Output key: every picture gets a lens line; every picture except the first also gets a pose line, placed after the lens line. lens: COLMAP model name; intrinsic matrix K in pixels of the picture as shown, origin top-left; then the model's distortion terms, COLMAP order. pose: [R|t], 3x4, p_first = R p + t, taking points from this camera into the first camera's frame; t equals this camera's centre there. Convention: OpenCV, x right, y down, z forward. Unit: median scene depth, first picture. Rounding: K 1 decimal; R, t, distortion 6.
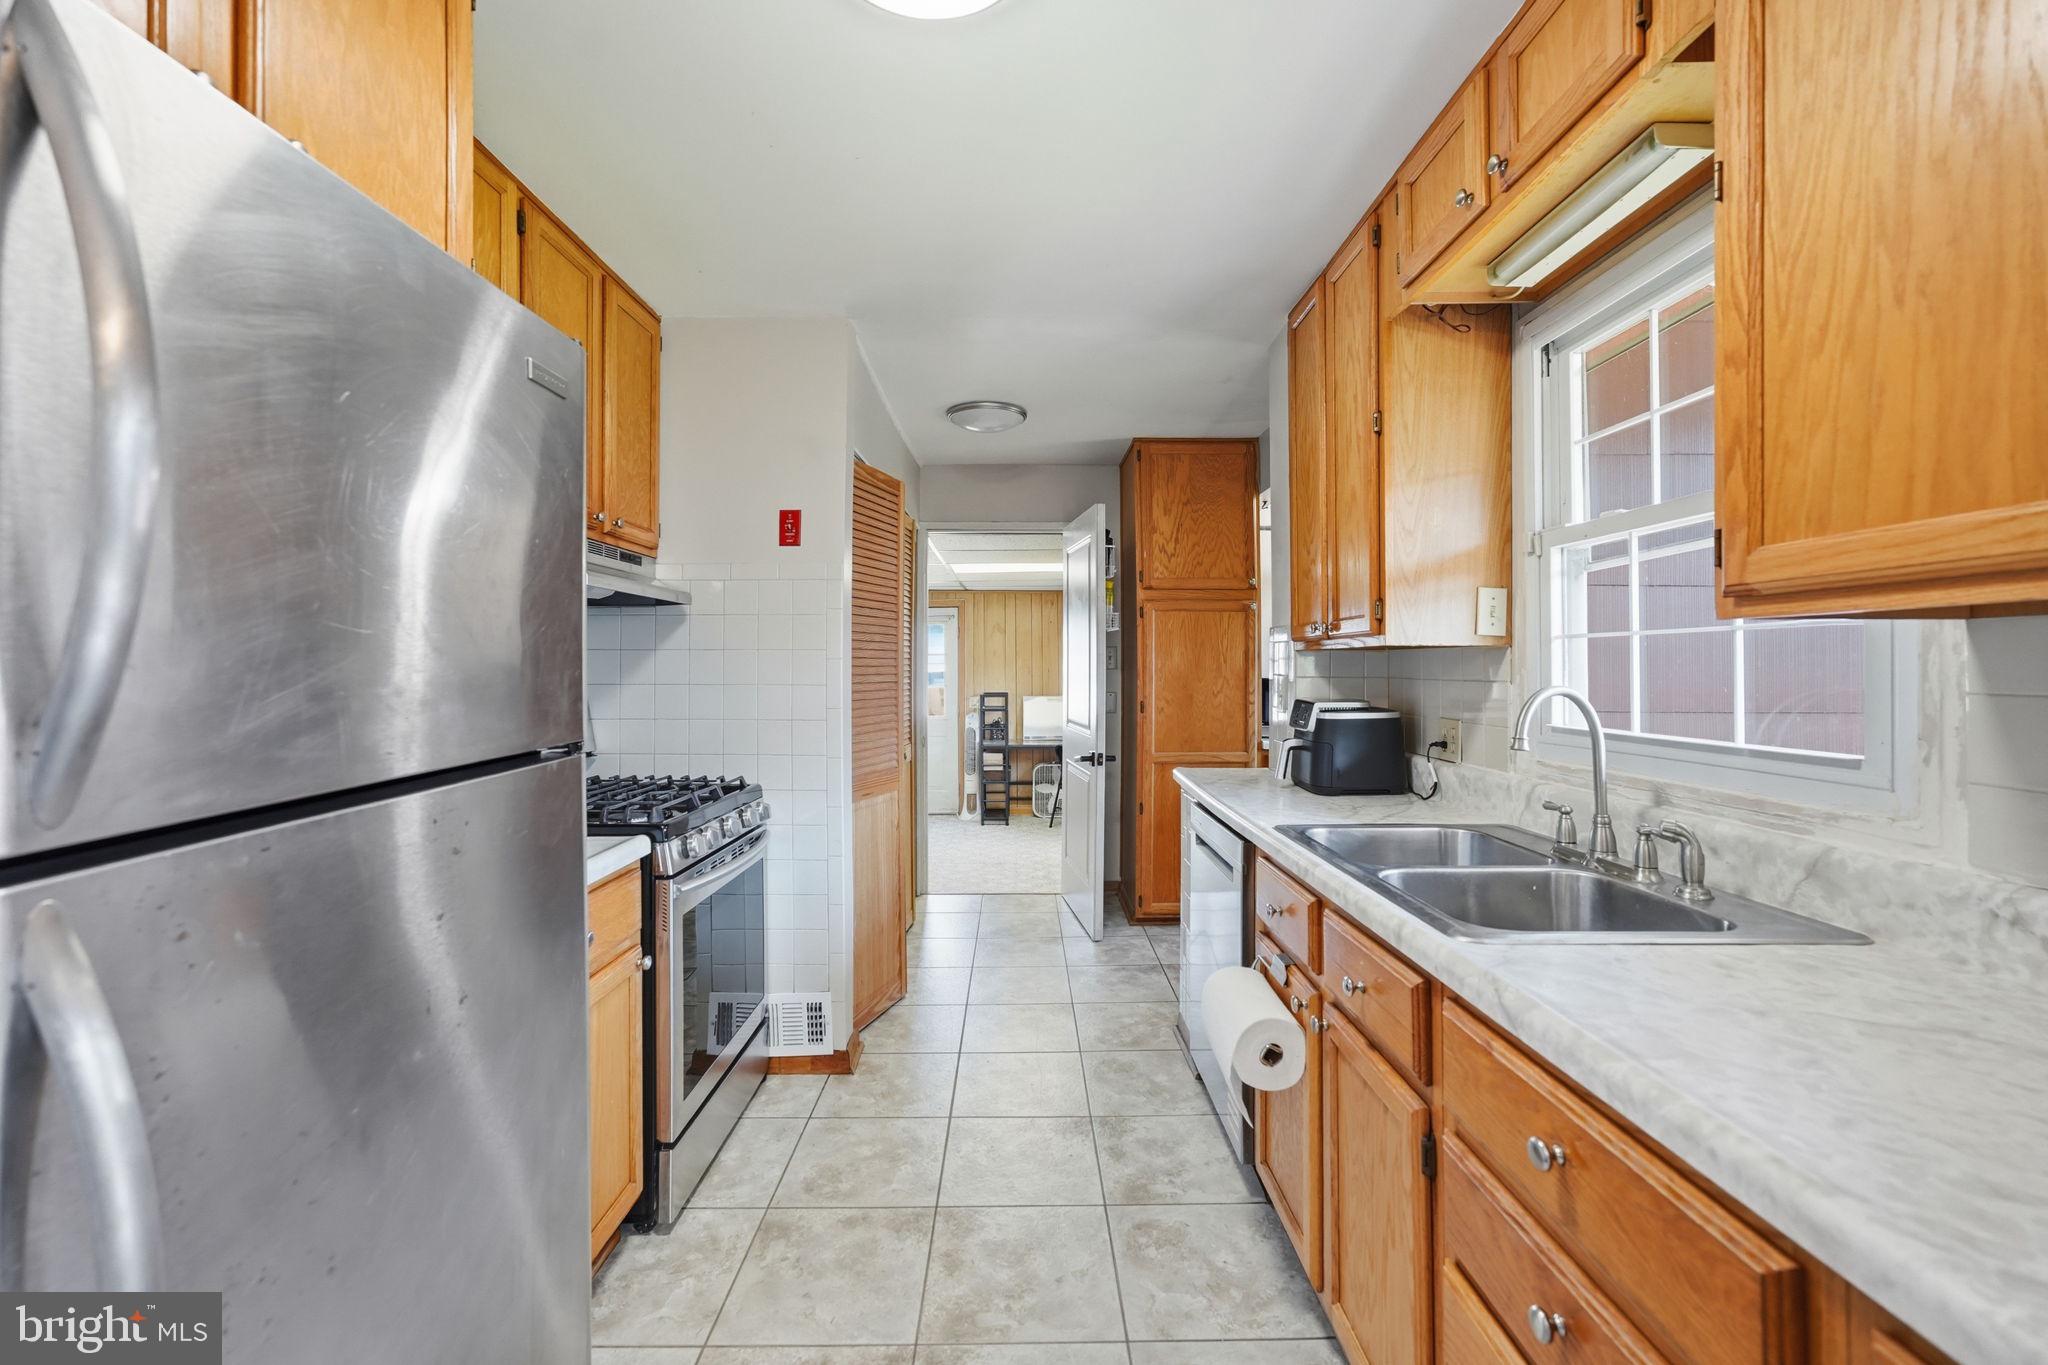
lens RADIAL K [[856.5, 0, 1024.2], [0, 856.5, 648.2], [0, 0, 1]] dist [-0.014788, 0.013254]
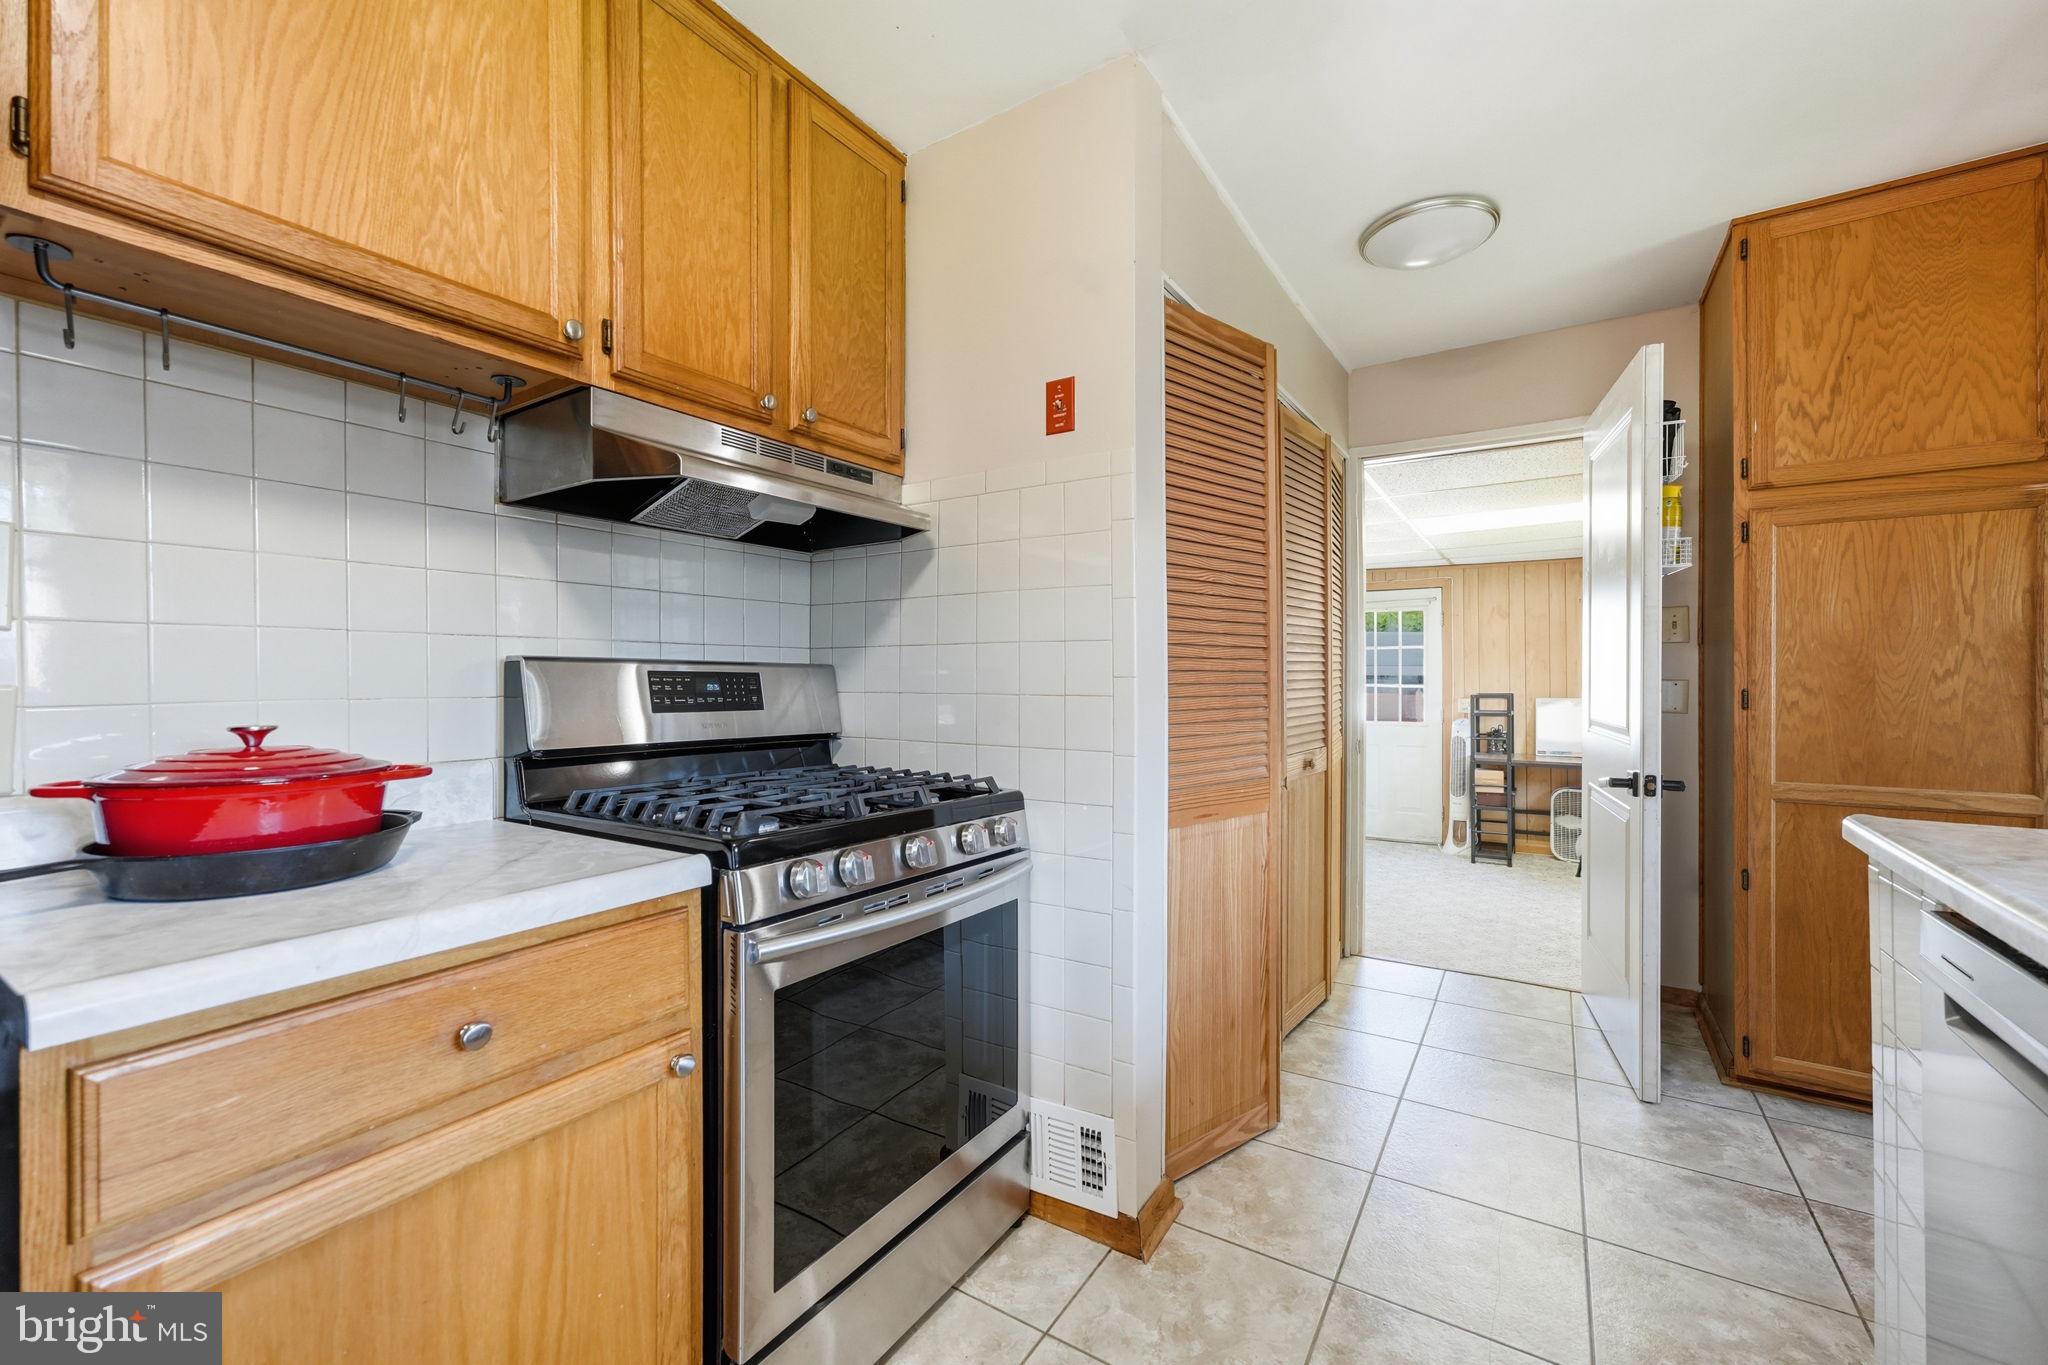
lens RADIAL K [[813.6, 0, 1030.9], [0, 813.6, 676.8], [0, 0, 1]] dist [-0.014933, 0.010665]
pose [[0.835774, -0.004527, -0.549055, 0.059385], [0.014664, 0.999793, 0.014077, 0.066337], [0.548878, -0.019816, 0.835668, 0.495932]]
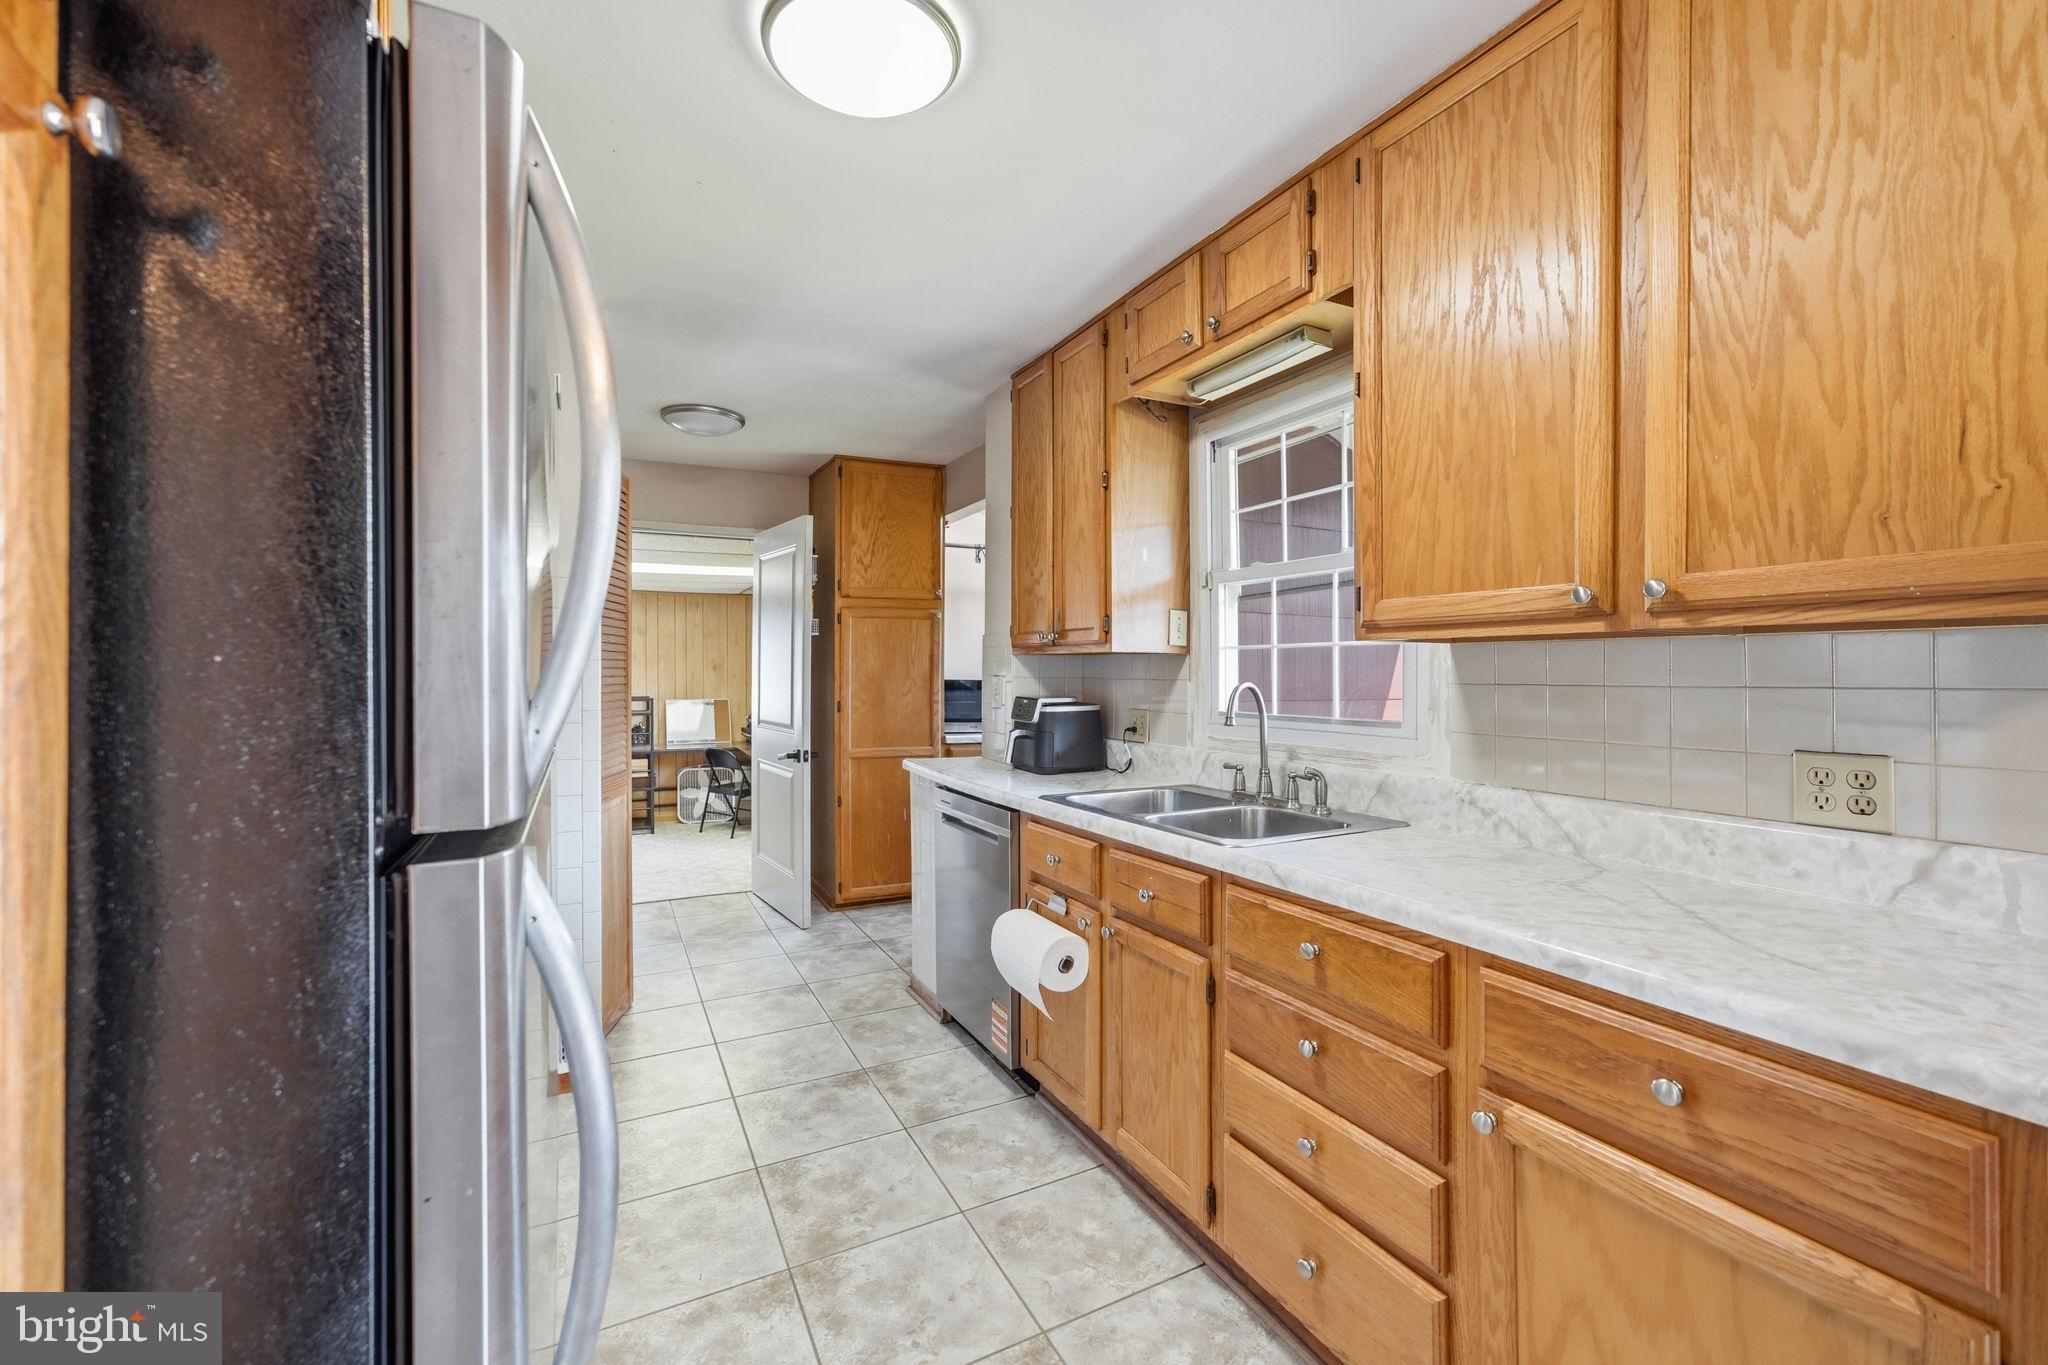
lens RADIAL K [[856.5, 0, 1024.2], [0, 856.5, 648.2], [0, 0, 1]] dist [-0.014788, 0.013254]
pose [[0.895390, 0.008295, 0.445205, -0.219588], [-0.007404, 0.999966, -0.003740, -0.002945], [-0.445220, 0.000053, 0.895421, -0.093919]]
